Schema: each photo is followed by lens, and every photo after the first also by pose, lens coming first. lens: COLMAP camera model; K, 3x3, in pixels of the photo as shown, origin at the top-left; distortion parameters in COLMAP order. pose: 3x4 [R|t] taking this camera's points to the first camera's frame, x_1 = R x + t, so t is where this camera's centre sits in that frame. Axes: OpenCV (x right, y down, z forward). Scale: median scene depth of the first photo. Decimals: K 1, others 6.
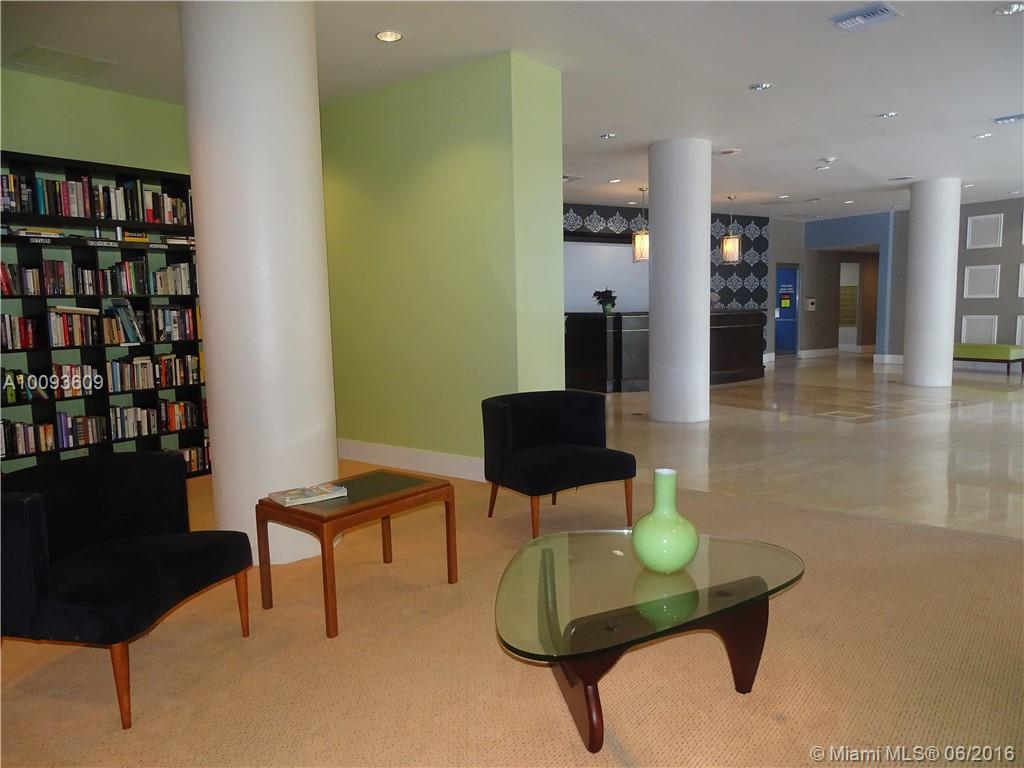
lens RADIAL K [[738.5, 0, 512.2], [0, 738.5, 374.6], [0, 0, 1]] dist [0.001854, 0.001217]
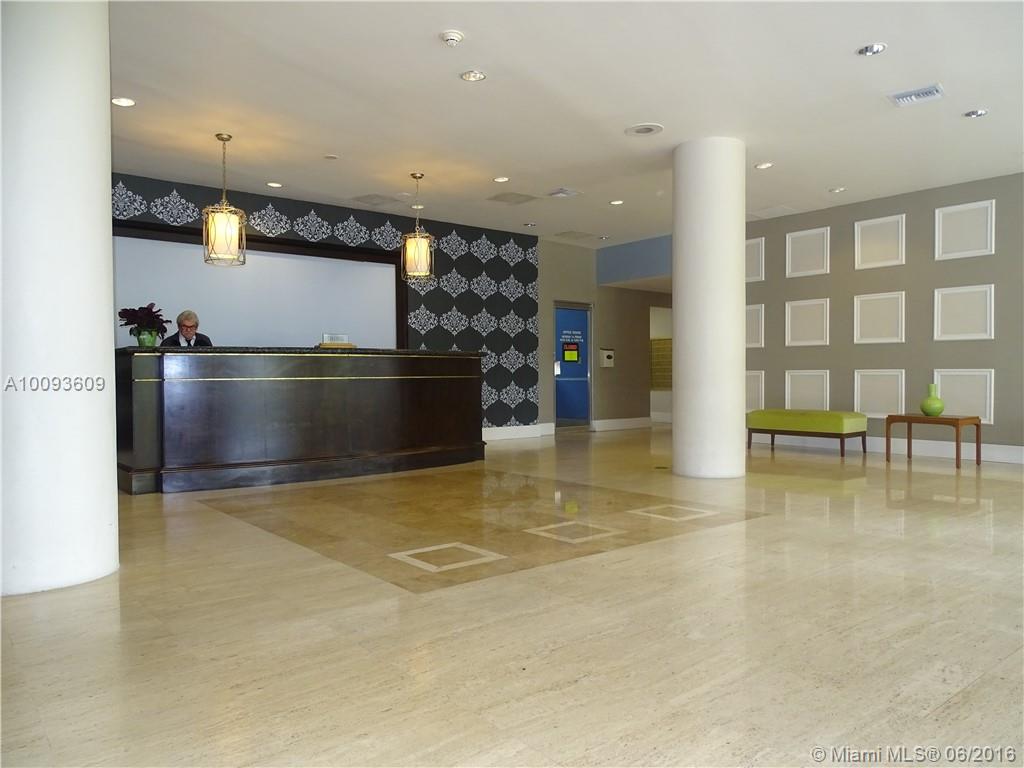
lens RADIAL K [[738.5, 0, 515.3], [0, 738.5, 390.9], [0, 0, 1]] dist [0.001854, 0.001217]
pose [[0.995912, 0.005798, 0.090144, 0.747832], [0.001074, 0.997107, -0.076001, -0.018334], [-0.090324, 0.075787, 0.993025, 0.837873]]
